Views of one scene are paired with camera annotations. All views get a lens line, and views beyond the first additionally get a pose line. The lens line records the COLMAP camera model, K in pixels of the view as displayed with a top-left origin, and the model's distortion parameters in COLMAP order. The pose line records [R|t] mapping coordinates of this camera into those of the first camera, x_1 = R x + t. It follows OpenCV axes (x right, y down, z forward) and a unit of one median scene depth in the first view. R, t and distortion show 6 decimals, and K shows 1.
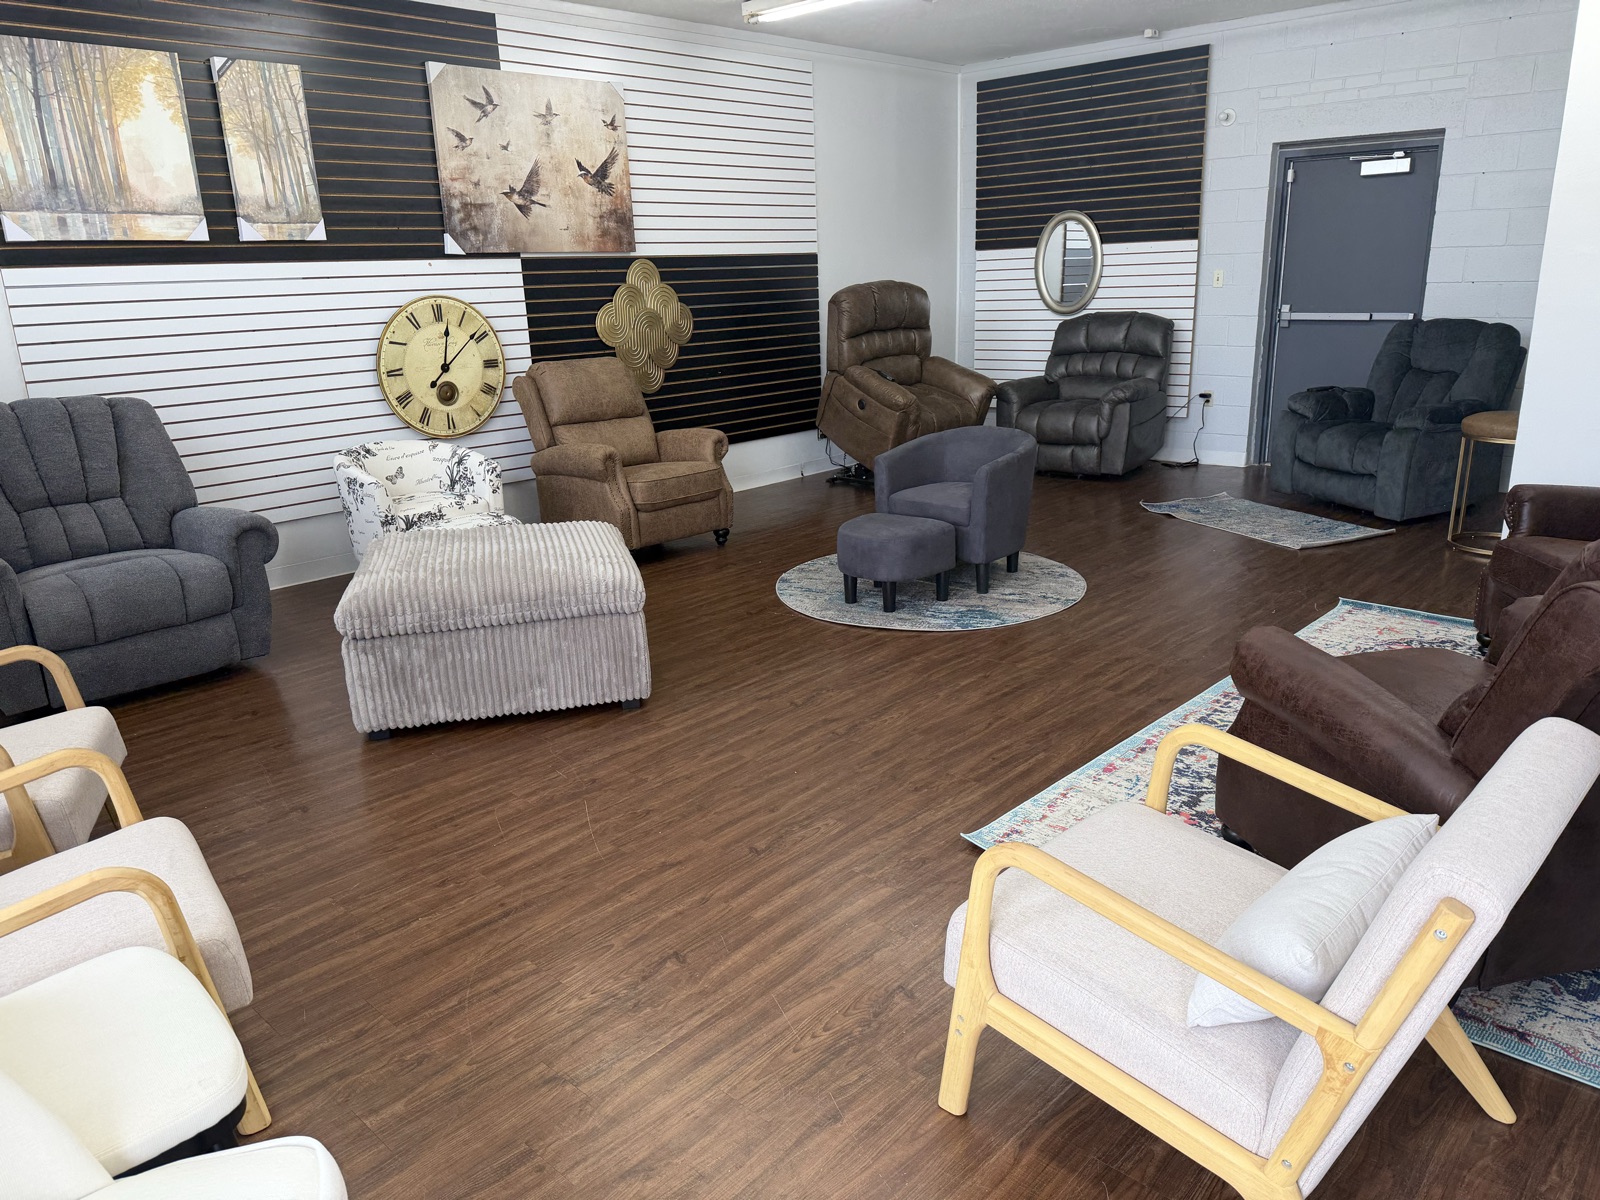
lens RADIAL K [[1133.2, 0, 800.0], [0, 1133.2, 600.0], [0, 0, 1]] dist [0.075738, -0.093328]
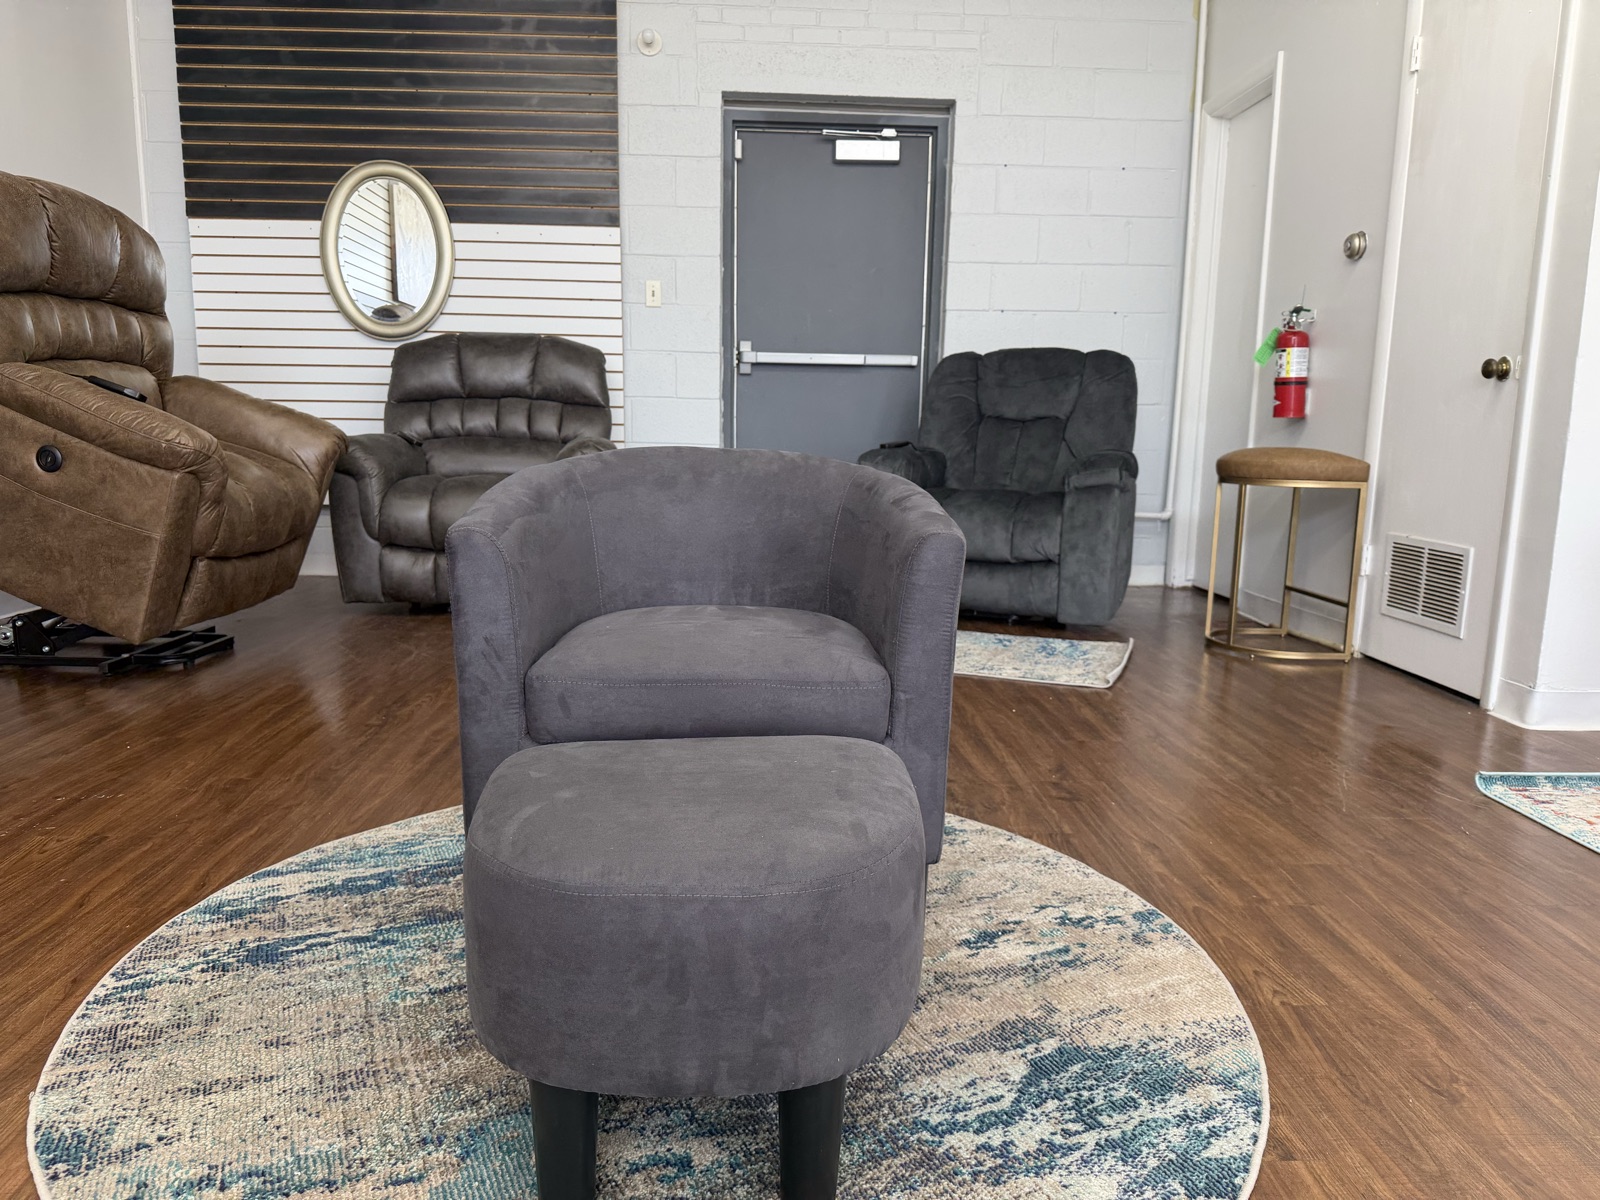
lens RADIAL K [[1133.2, 0, 800.0], [0, 1133.2, 600.0], [0, 0, 1]] dist [0.075738, -0.093328]
pose [[0.705845, -0.068521, 0.705045, -0.063505], [0.163722, 0.984142, -0.068262, -0.083541], [-0.689187, 0.163614, 0.705870, 0.810443]]
